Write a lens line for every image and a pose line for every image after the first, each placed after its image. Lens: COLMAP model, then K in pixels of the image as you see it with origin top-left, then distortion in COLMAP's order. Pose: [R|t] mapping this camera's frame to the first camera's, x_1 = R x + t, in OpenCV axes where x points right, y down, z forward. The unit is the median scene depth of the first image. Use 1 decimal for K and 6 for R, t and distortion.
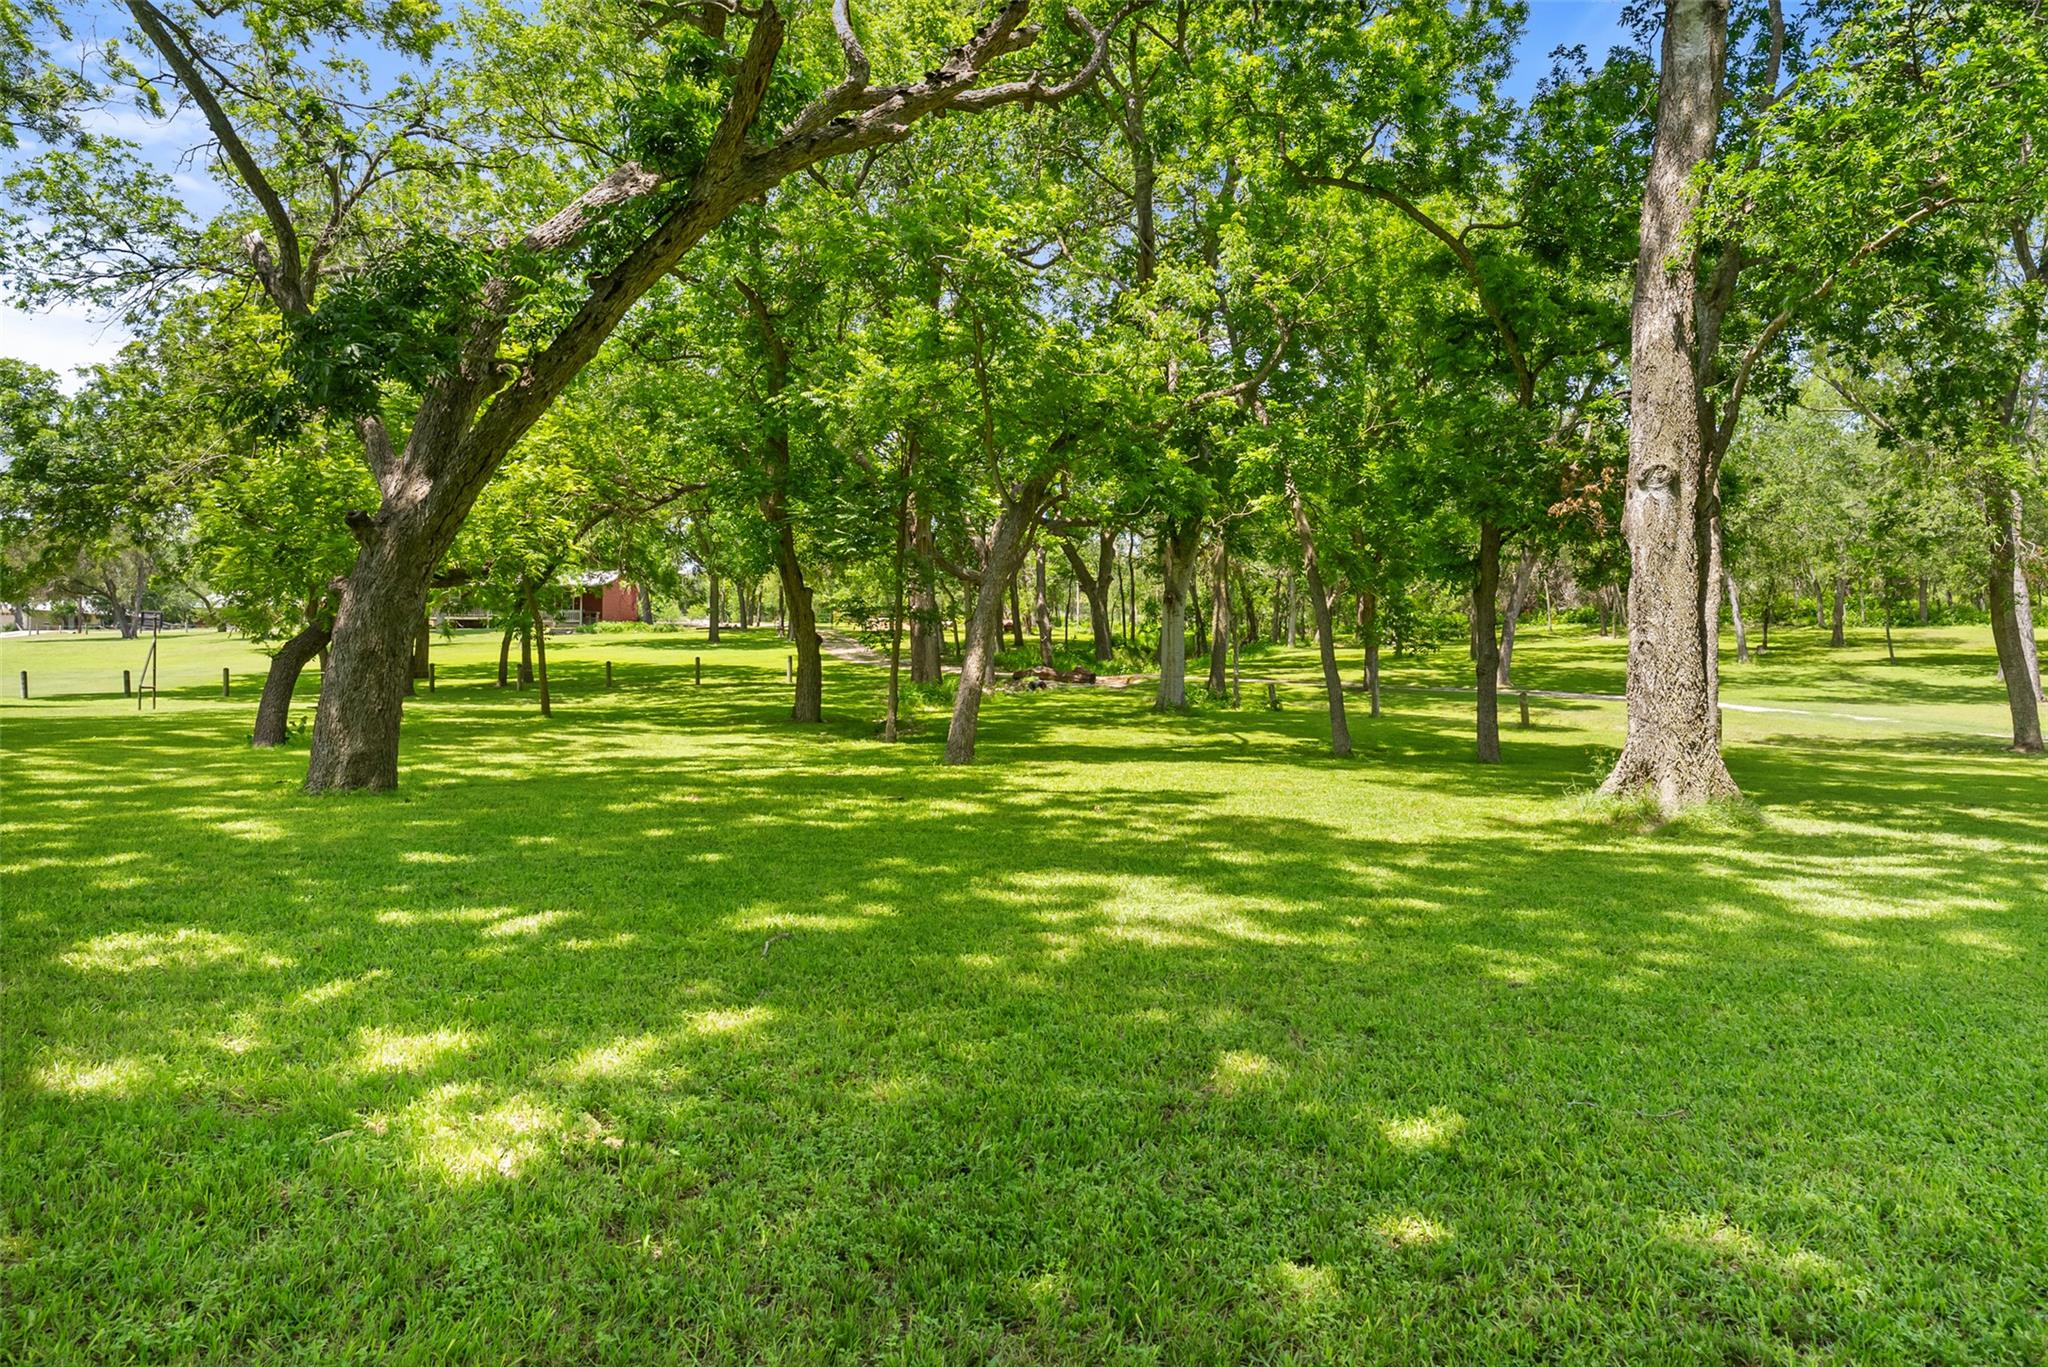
lens RADIAL K [[1353.3, 0, 1019.9], [0, 1353.3, 683.5], [0, 0, 1]] dist [0.001063, -0.000740]
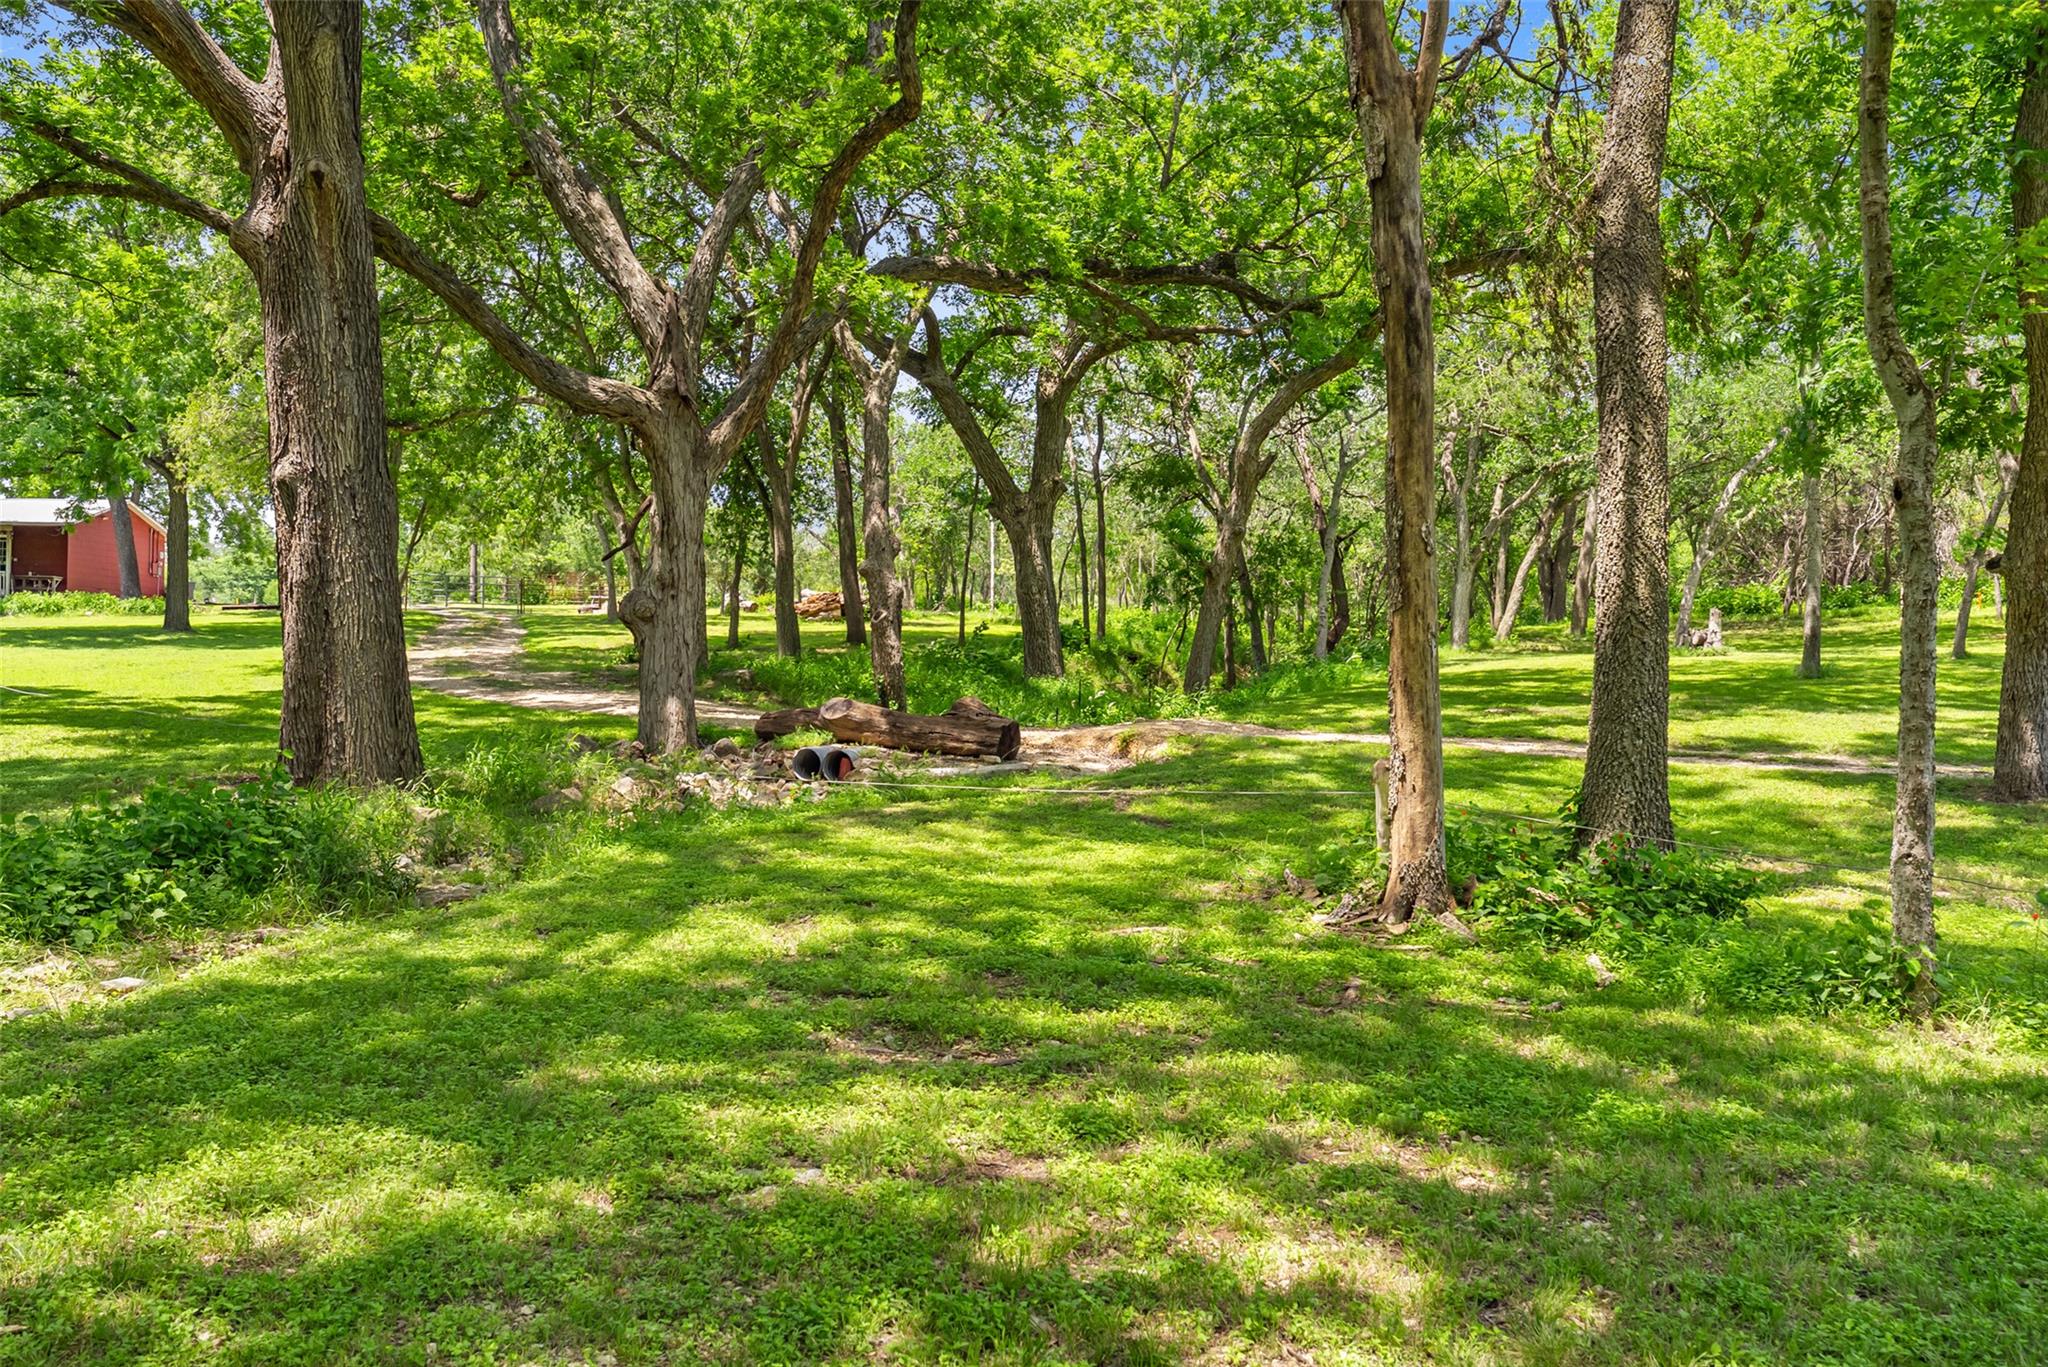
lens RADIAL K [[1758.3, 0, 1029.0], [0, 1758.3, 689.3], [0, 0, 1]] dist [0.015903, 0.004937]
pose [[0.998467, 0.003616, 0.055236, 0.037764], [-0.003070, 0.999946, -0.009972, -0.011322], [-0.055269, 0.009787, 0.998424, 0.629346]]
